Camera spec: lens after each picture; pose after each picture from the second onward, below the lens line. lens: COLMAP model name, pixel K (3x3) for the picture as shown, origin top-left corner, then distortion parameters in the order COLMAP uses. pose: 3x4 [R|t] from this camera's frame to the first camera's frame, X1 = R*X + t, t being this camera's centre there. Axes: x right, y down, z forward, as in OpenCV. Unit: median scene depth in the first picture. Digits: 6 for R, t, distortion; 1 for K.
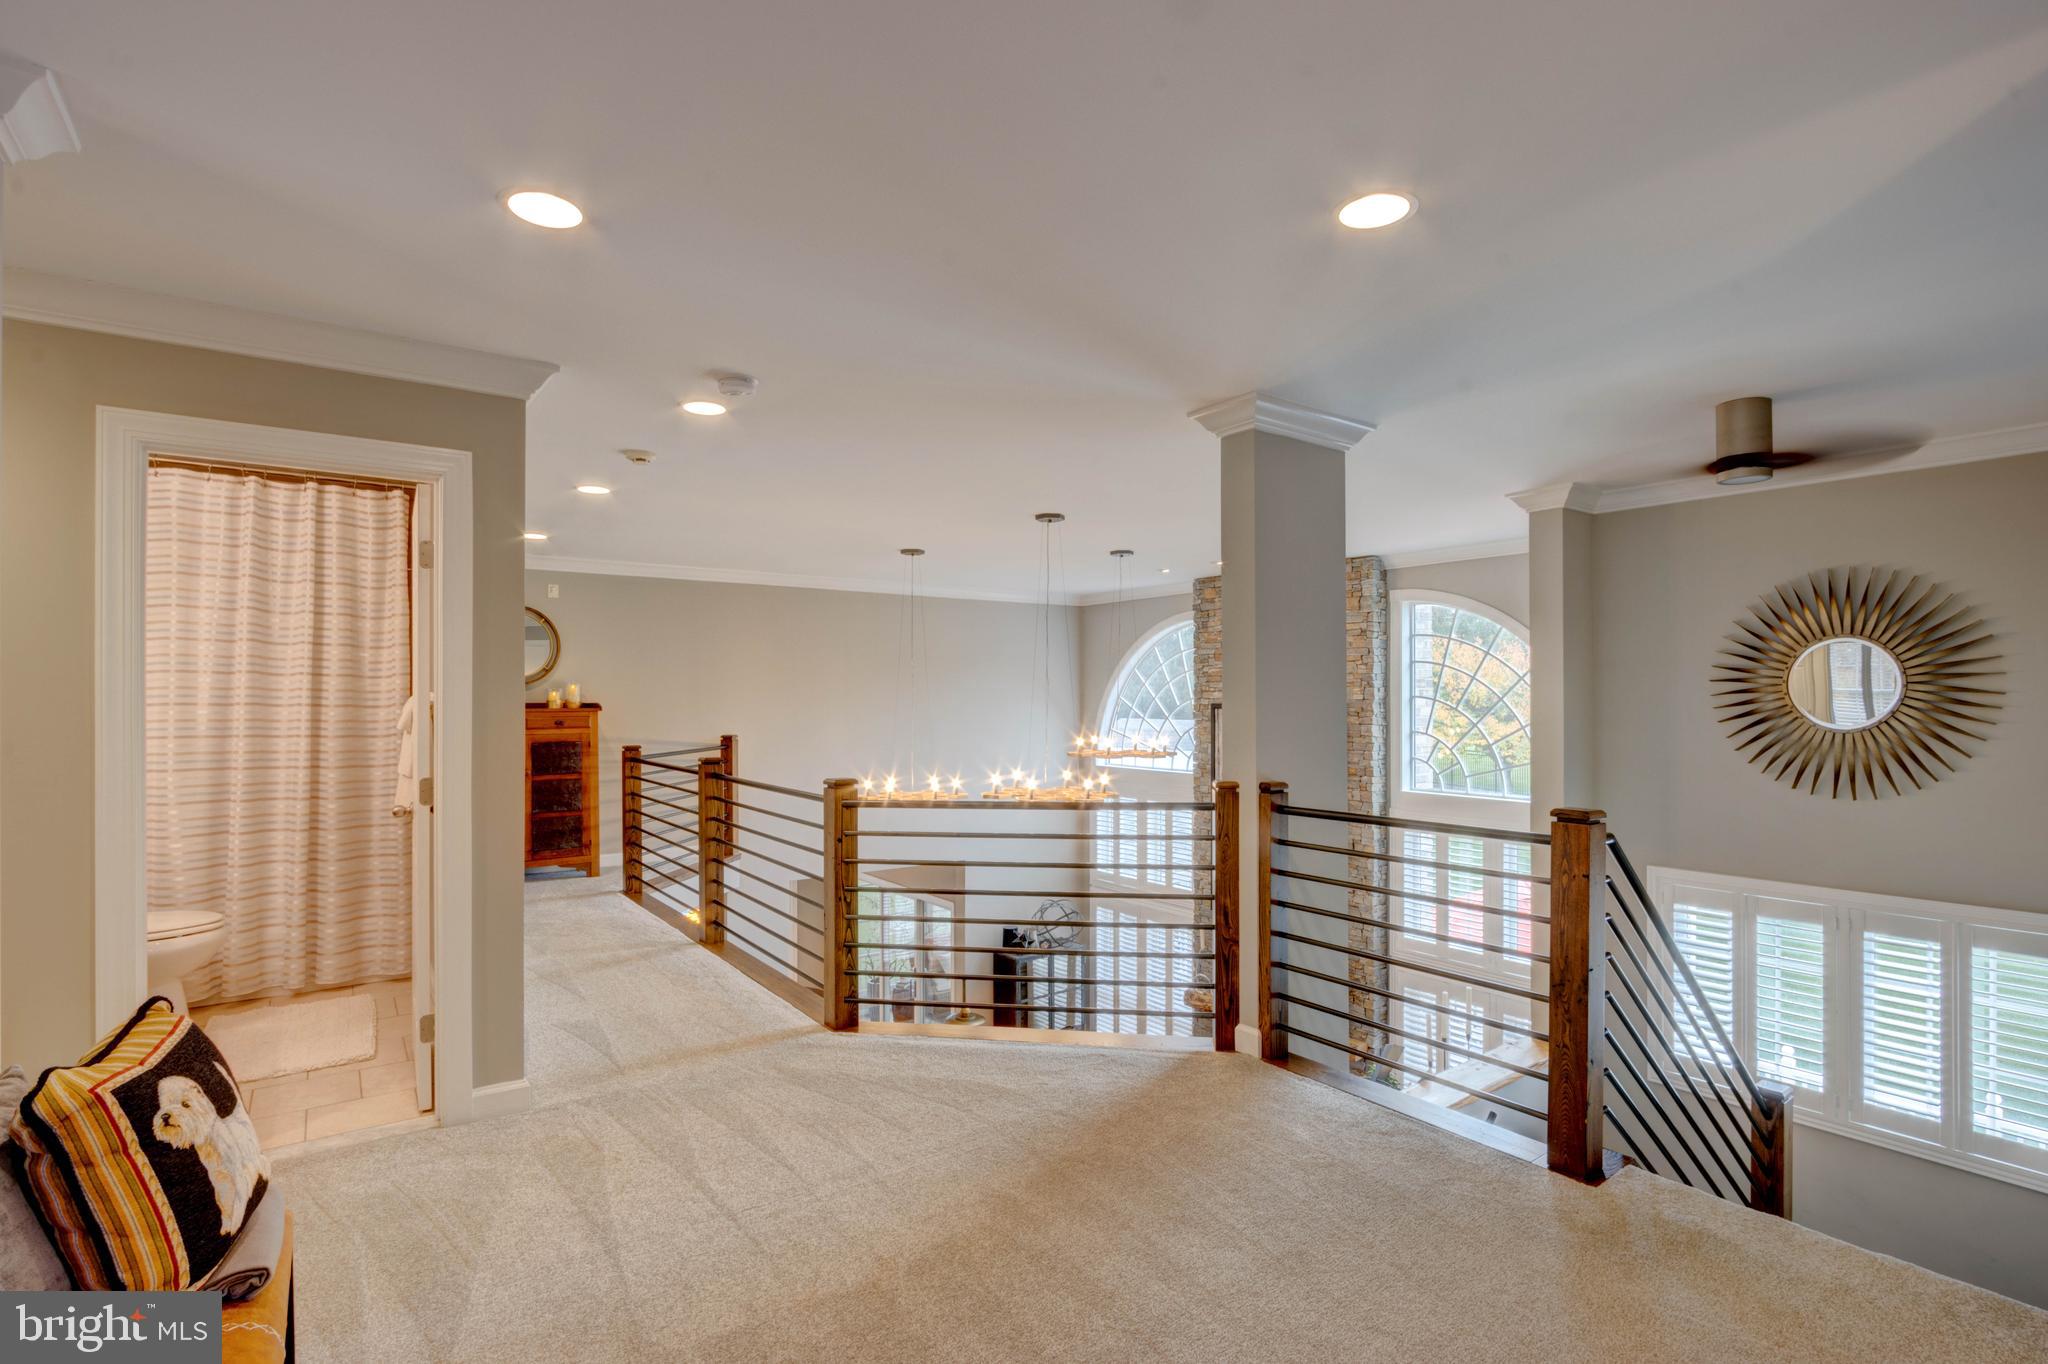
lens RADIAL K [[954.8, 0, 1035.5], [0, 954.8, 695.8], [0, 0, 1]] dist [-0.018526, 0.004952]
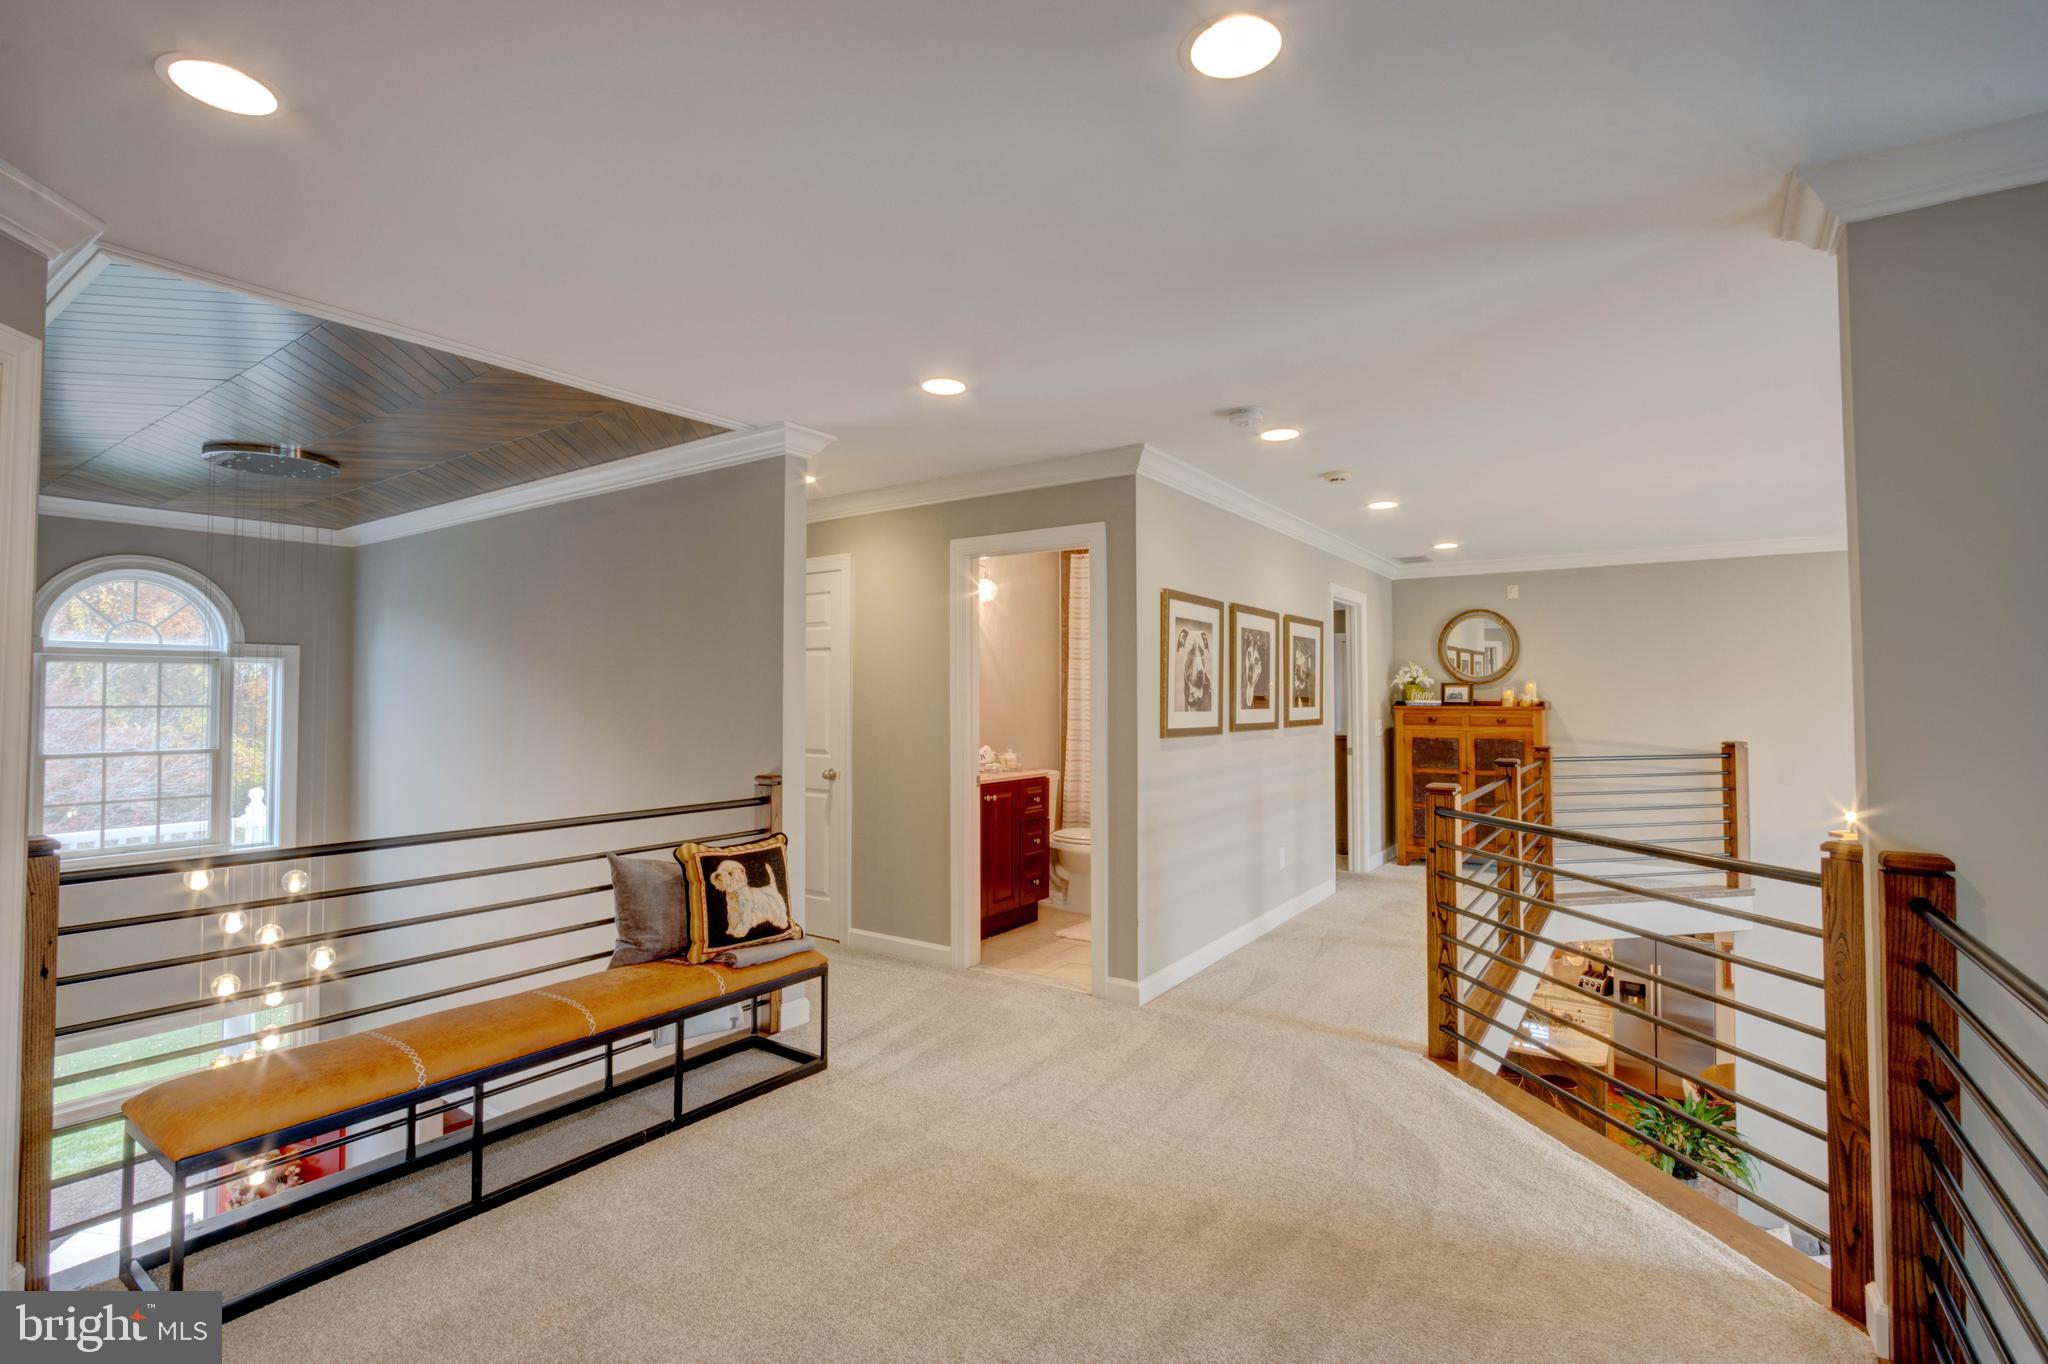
lens RADIAL K [[954.8, 0, 1021.5], [0, 954.8, 668.0], [0, 0, 1]] dist [-0.018526, 0.004952]
pose [[0.323273, -0.029259, -0.945853, 0.581239], [0.002150, 0.999542, -0.030185, 0.002447], [0.946303, 0.007725, 0.323188, 0.349603]]
